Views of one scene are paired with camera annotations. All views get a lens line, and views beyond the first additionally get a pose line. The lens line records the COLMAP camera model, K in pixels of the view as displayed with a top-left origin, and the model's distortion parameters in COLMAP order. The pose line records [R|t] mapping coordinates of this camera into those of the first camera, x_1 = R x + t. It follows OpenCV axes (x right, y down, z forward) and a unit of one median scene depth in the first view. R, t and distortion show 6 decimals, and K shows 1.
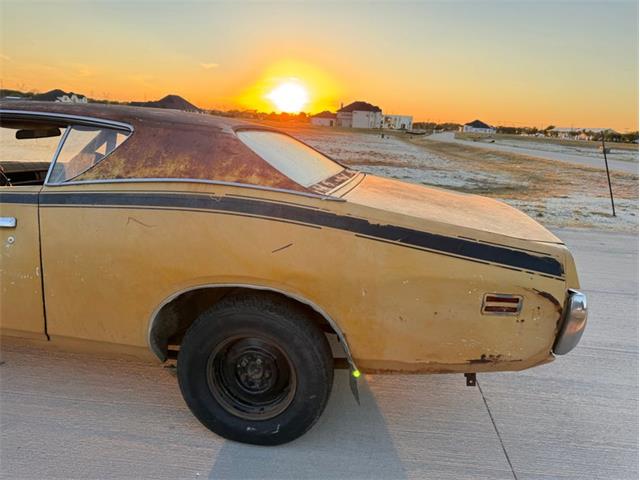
lens RADIAL K [[462.4, 0, 323.4], [0, 462.4, 238.8], [0, 0, 1]] dist [0.002136, -0.003837]
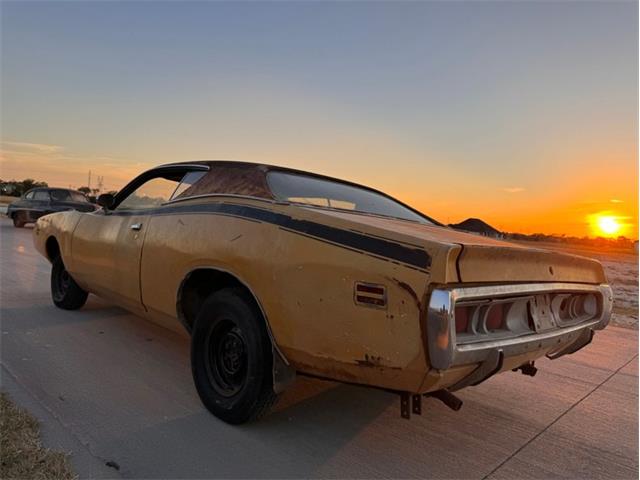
lens RADIAL K [[474.9, 0, 320.0], [0, 474.9, 240.0], [0, 0, 1]] dist [0.007913, 0.000859]
pose [[0.789538, 0.023262, -0.613261, 0.900952], [-0.186826, 0.960962, -0.204077, 0.251216], [0.584574, 0.275700, 0.763062, 0.141626]]
